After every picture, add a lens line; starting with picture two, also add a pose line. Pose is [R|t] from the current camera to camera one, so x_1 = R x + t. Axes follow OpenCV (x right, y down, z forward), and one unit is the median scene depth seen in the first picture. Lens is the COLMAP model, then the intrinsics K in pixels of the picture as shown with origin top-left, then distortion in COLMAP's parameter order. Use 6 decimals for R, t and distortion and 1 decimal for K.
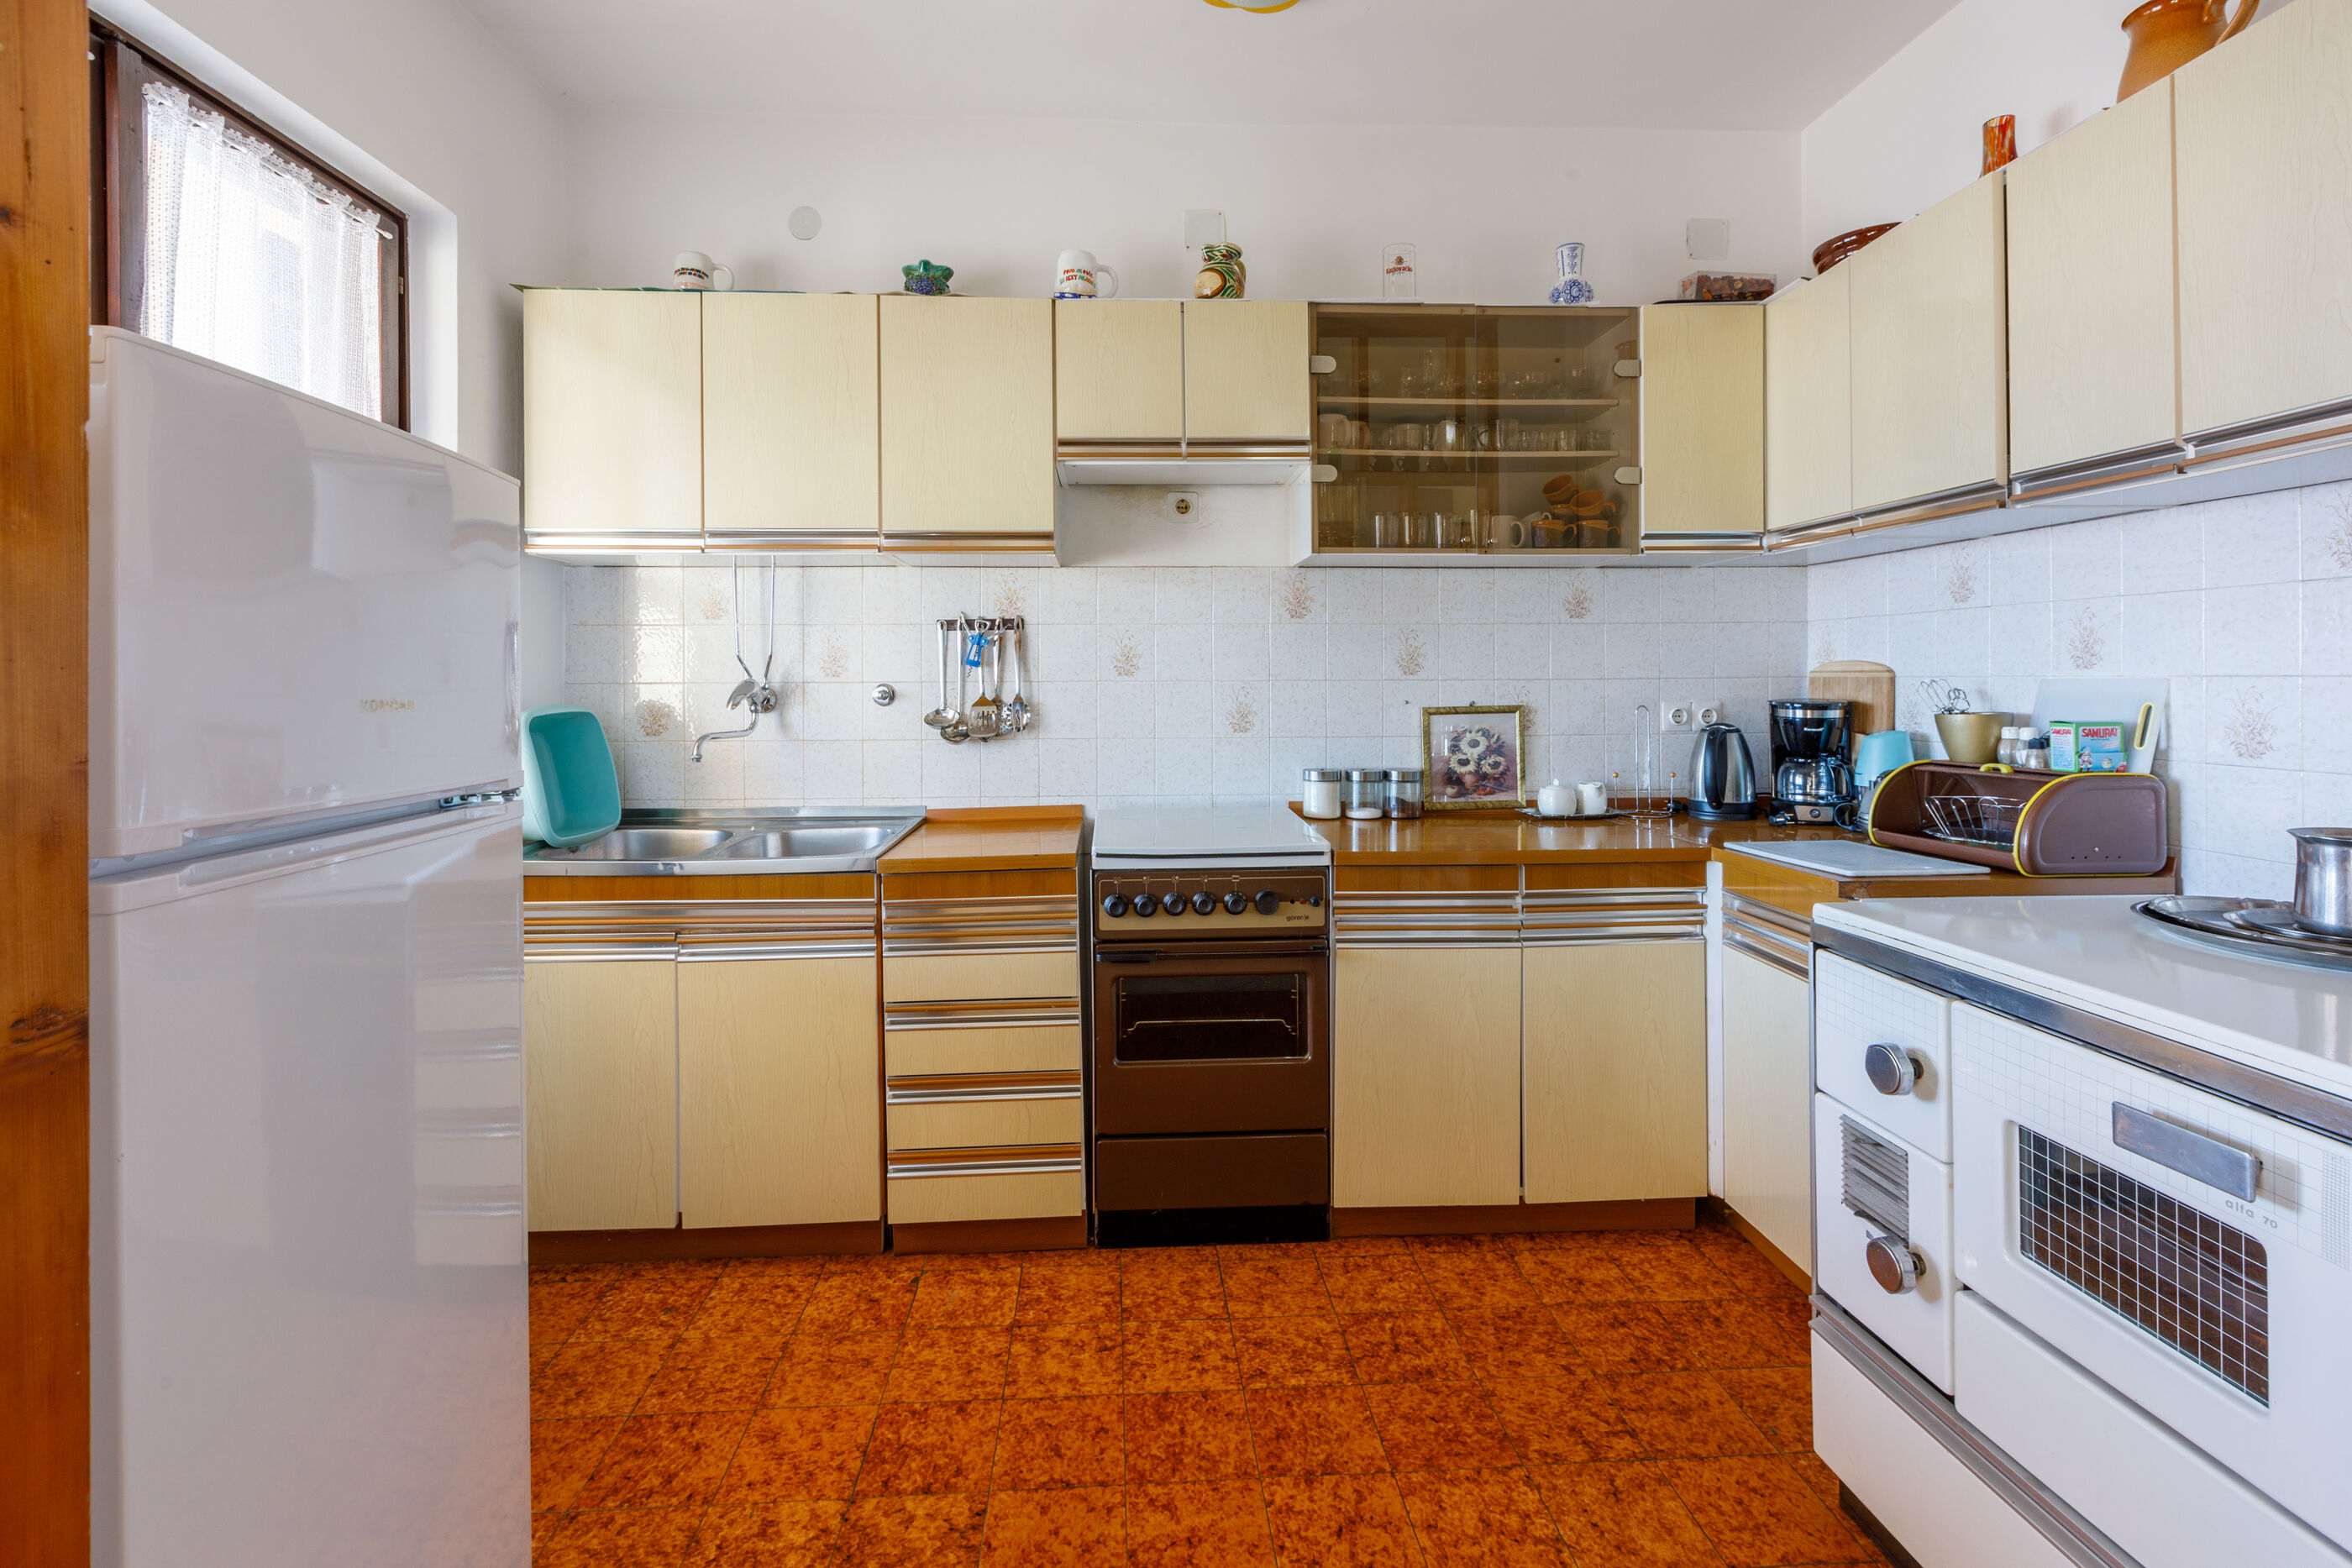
lens RADIAL K [[1065.8, 0, 1165.6], [0, 1065.8, 674.9], [0, 0, 1]] dist [0.001540, -0.001815]
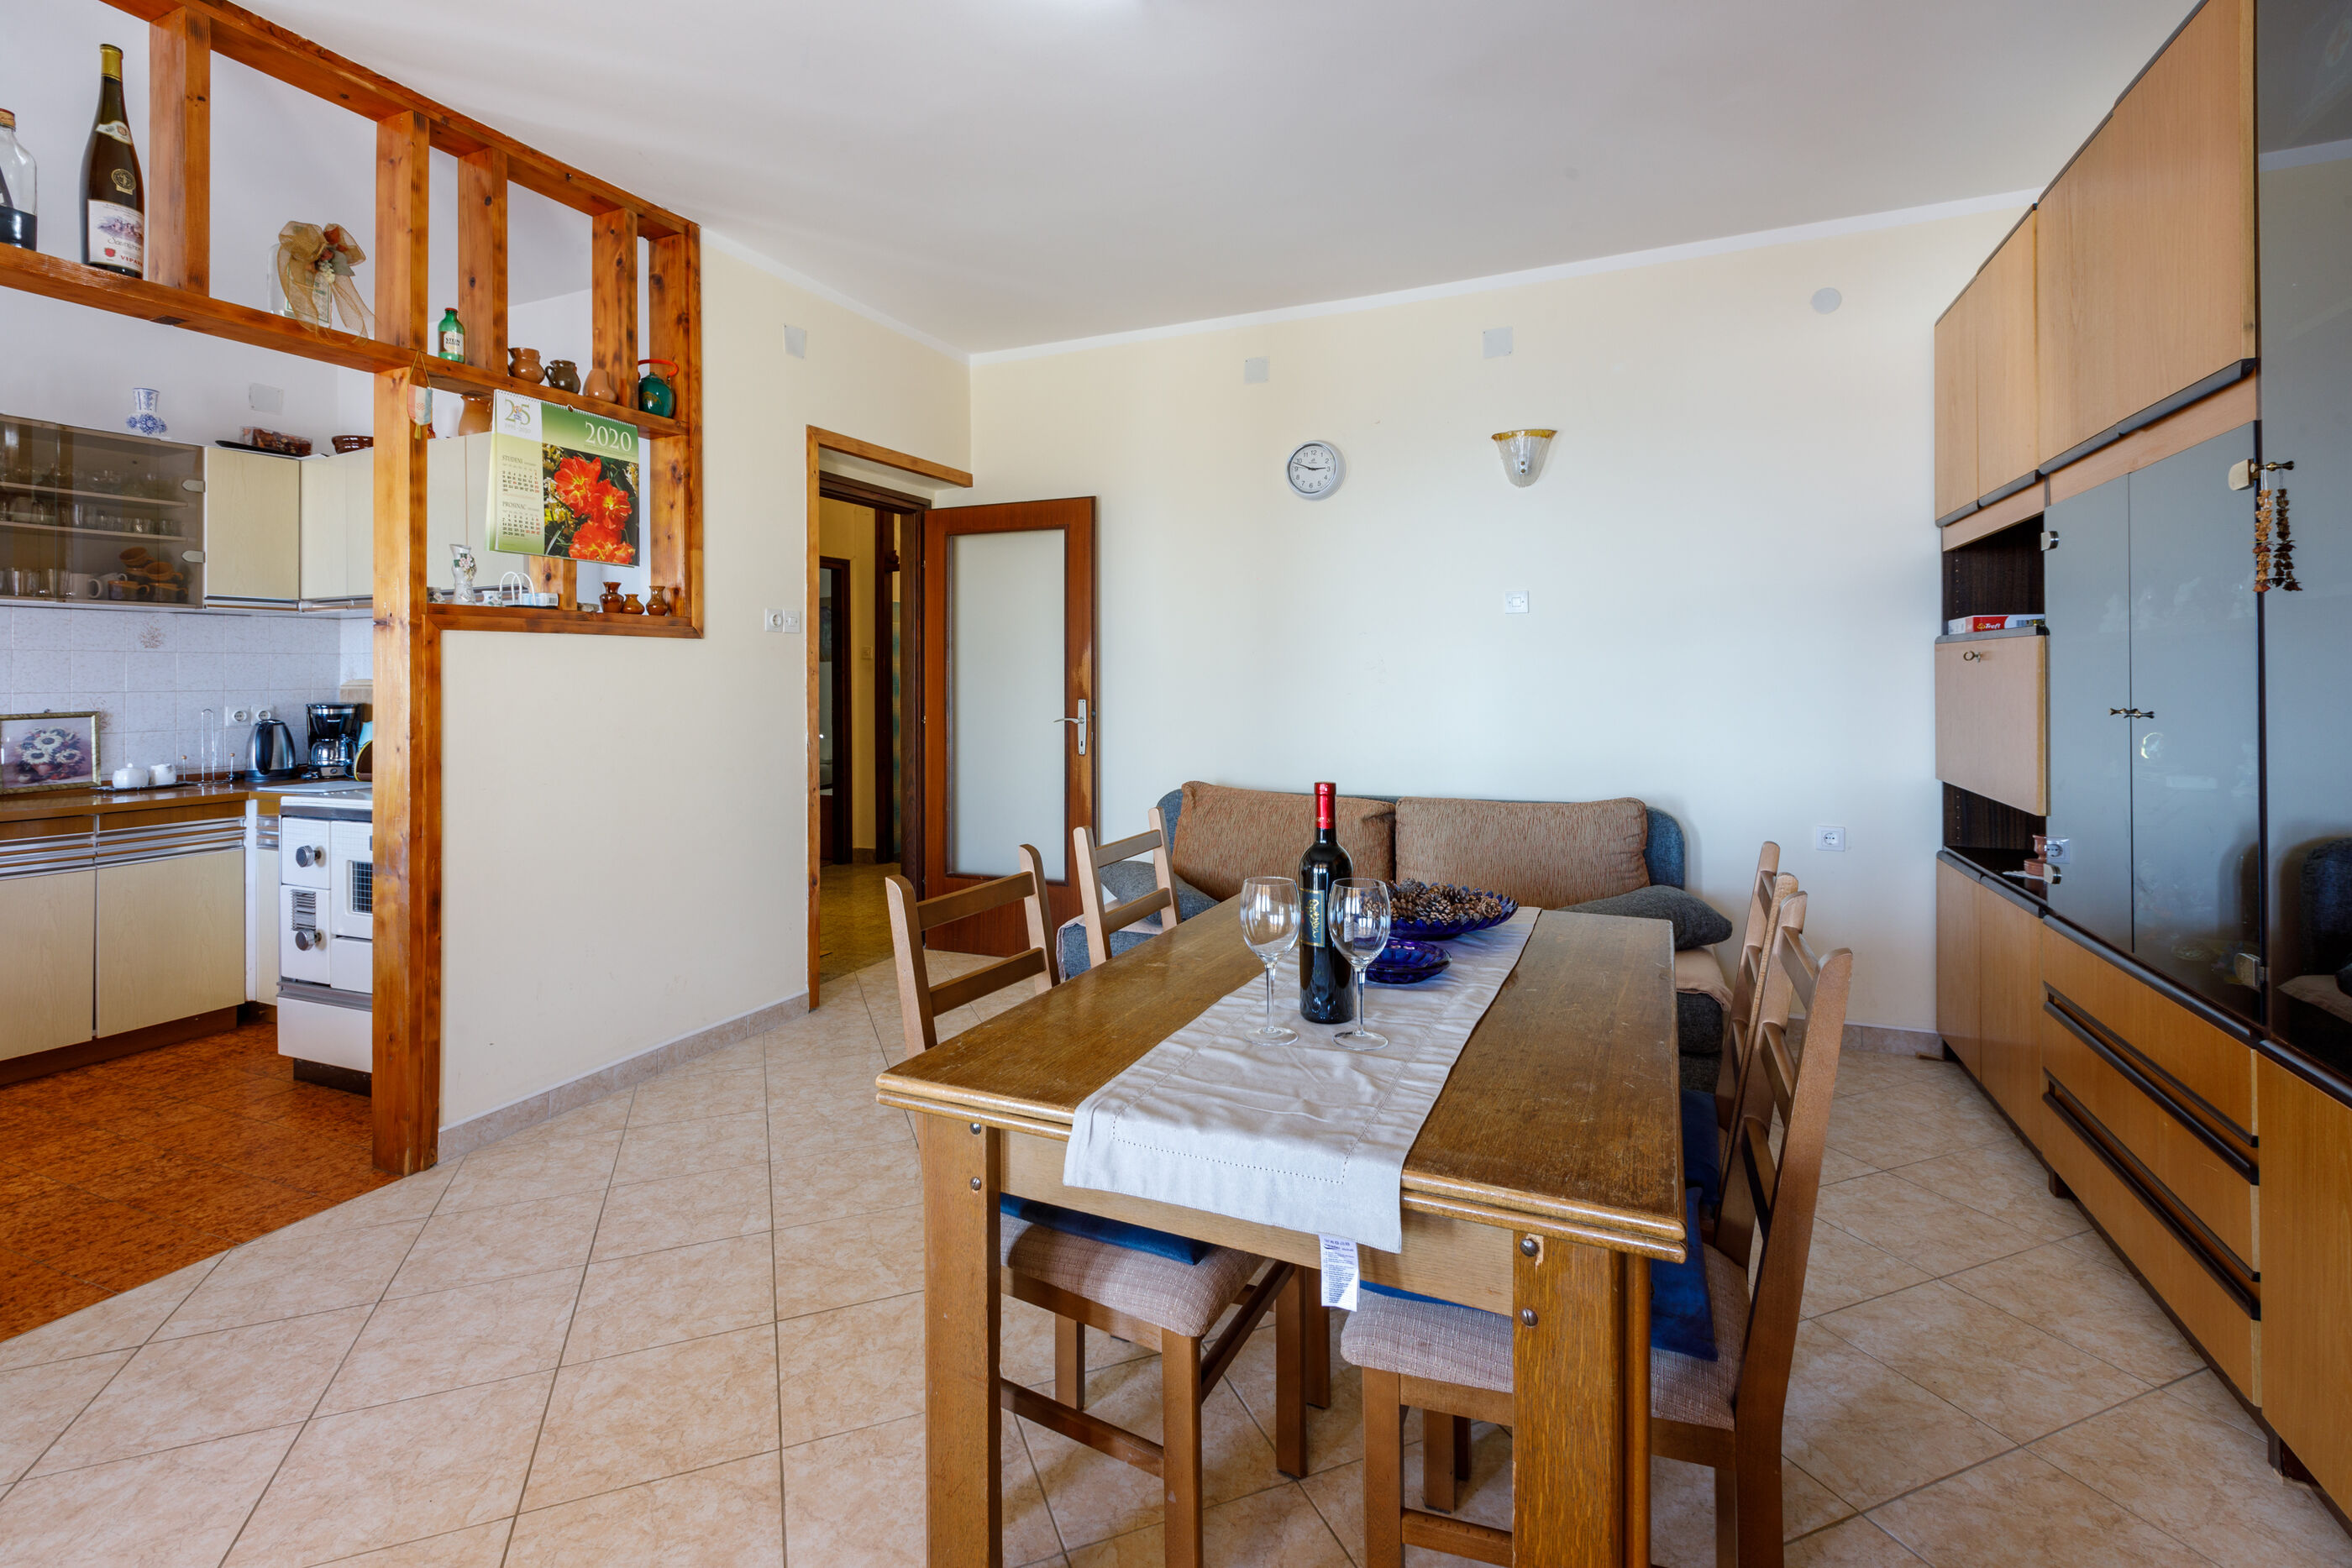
lens RADIAL K [[1065.8, 0, 1181.8], [0, 1065.8, 673.9], [0, 0, 1]] dist [0.001540, -0.001815]
pose [[0.440192, 0.008529, 0.897863, -0.296134], [-0.000785, 0.999958, -0.009114, -0.007858], [-0.897903, 0.003307, 0.440180, -0.895516]]
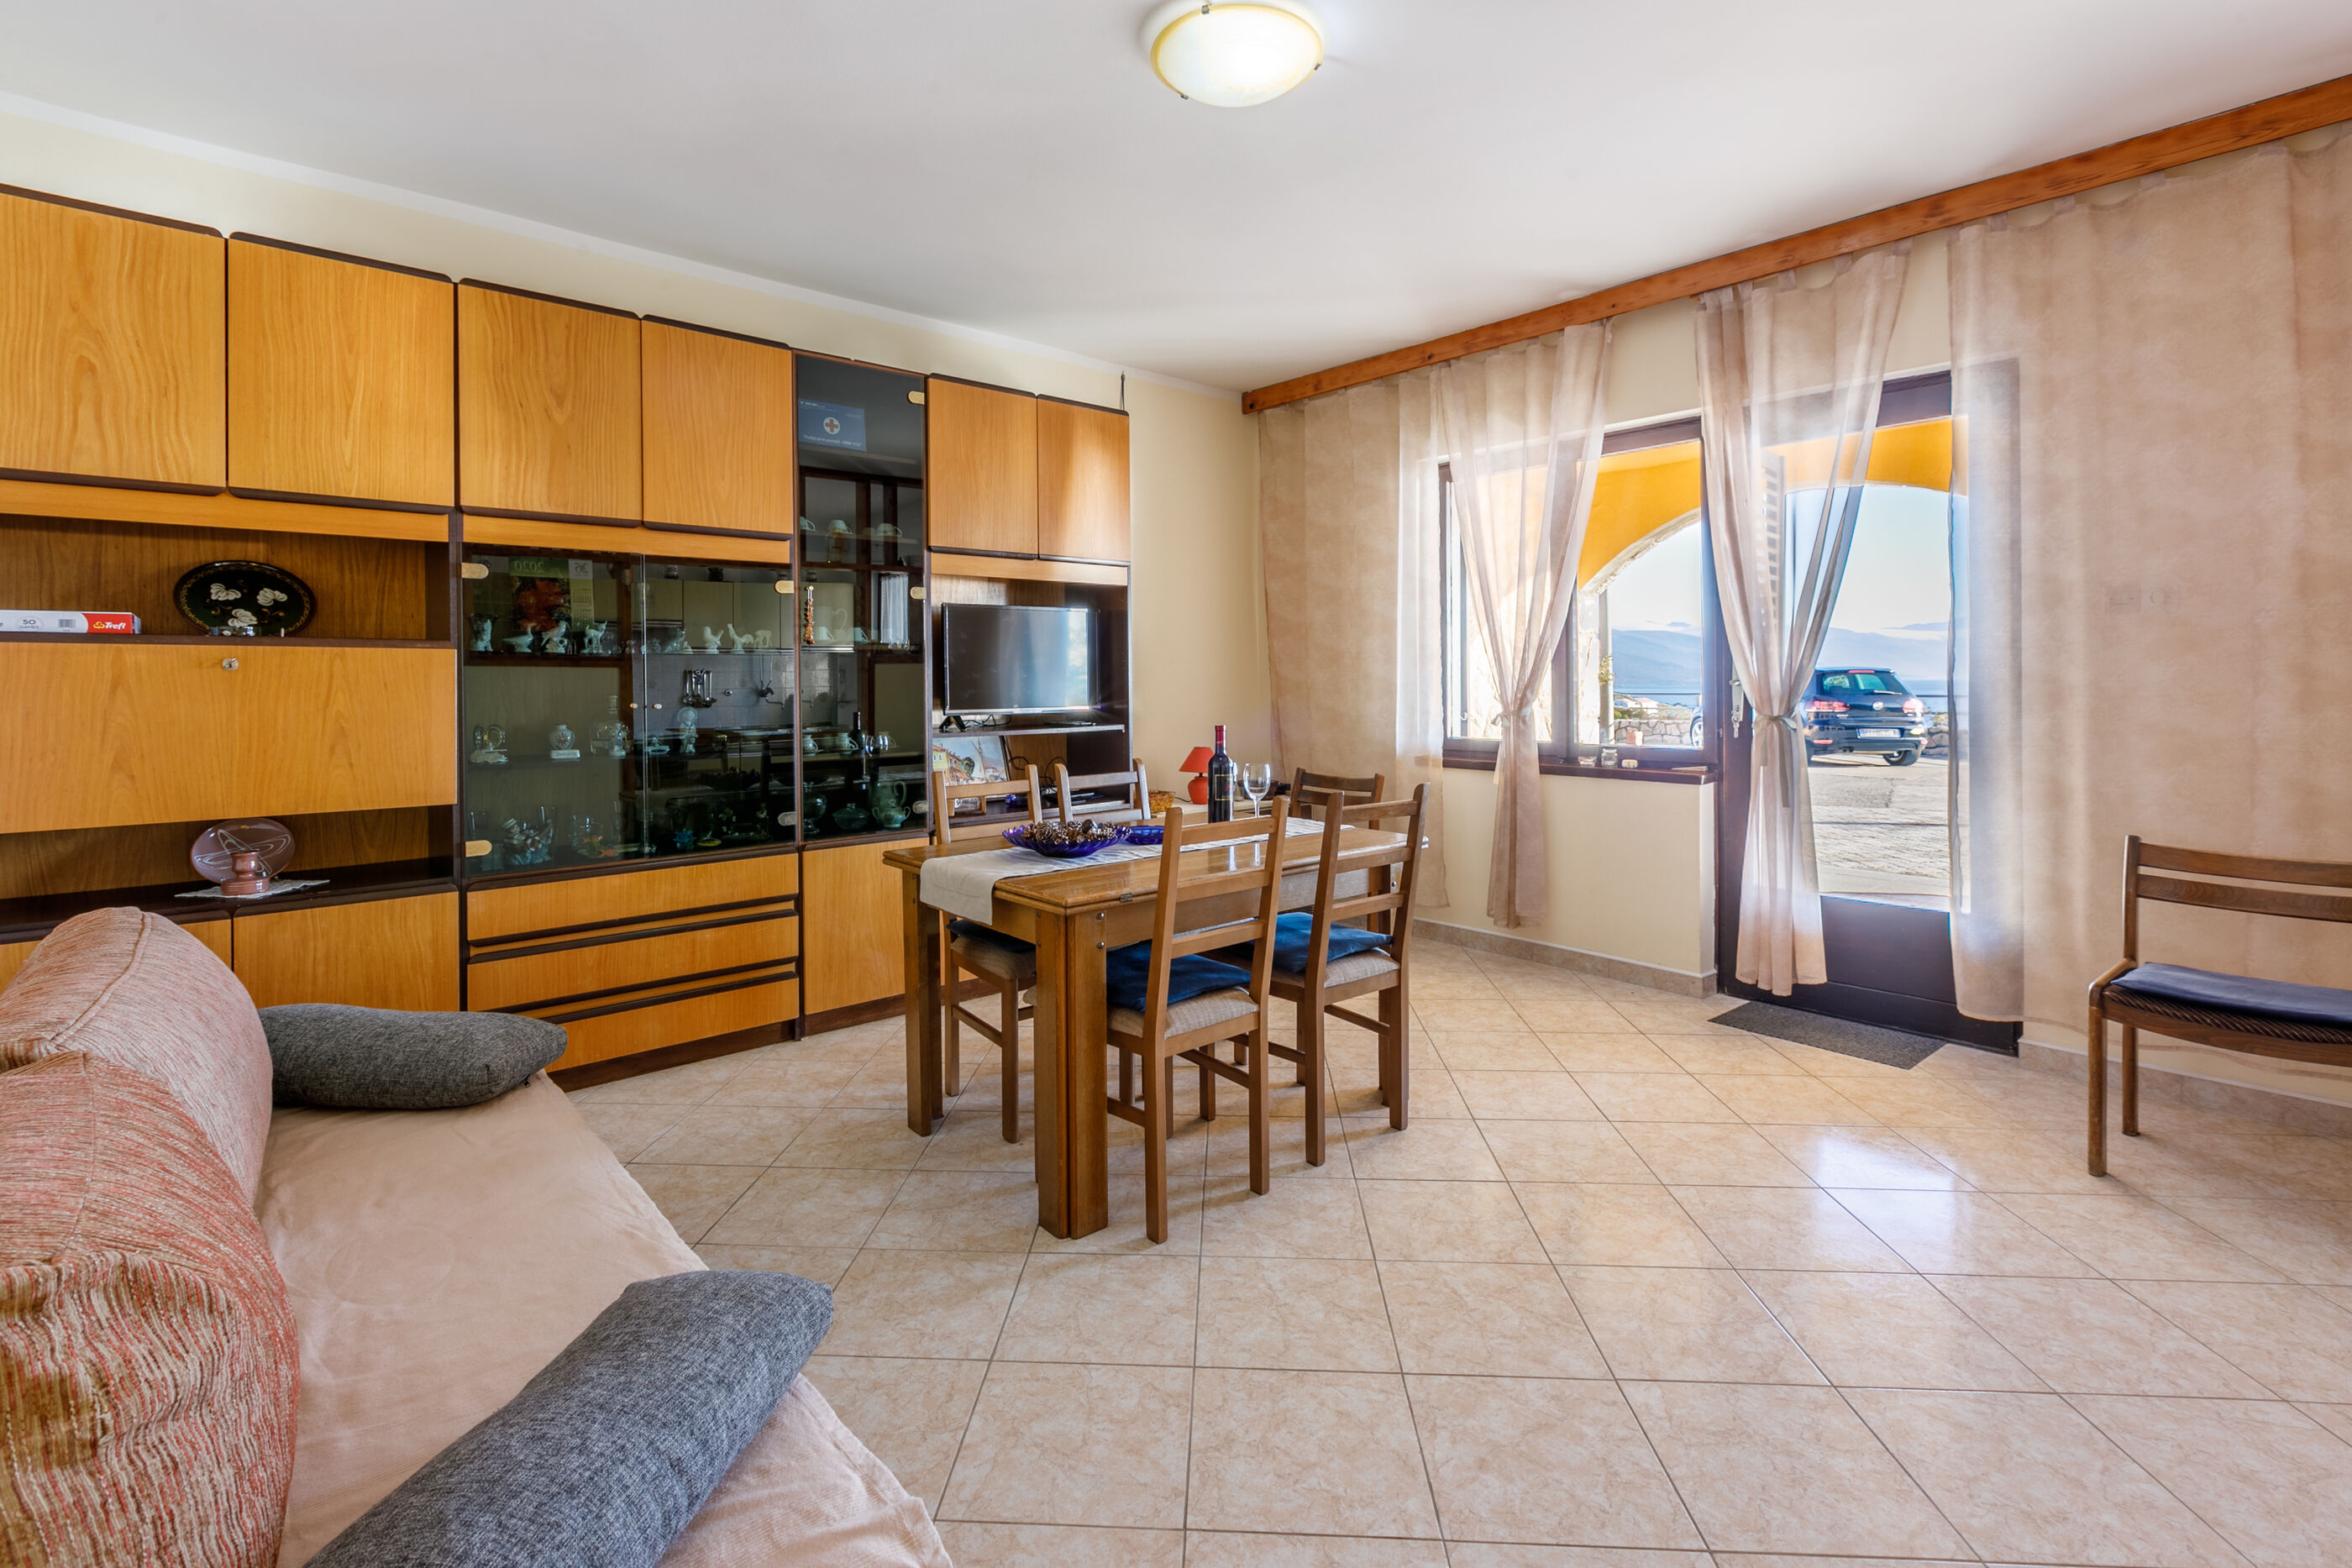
lens RADIAL K [[1065.8, 0, 1174.2], [0, 1065.8, 677.2], [0, 0, 1]] dist [0.001540, -0.001815]
pose [[-0.780983, 0.012394, -0.624430, 0.993150], [0.016282, 0.999867, -0.000518, -0.008963], [0.624341, -0.010572, -0.781081, 0.160769]]
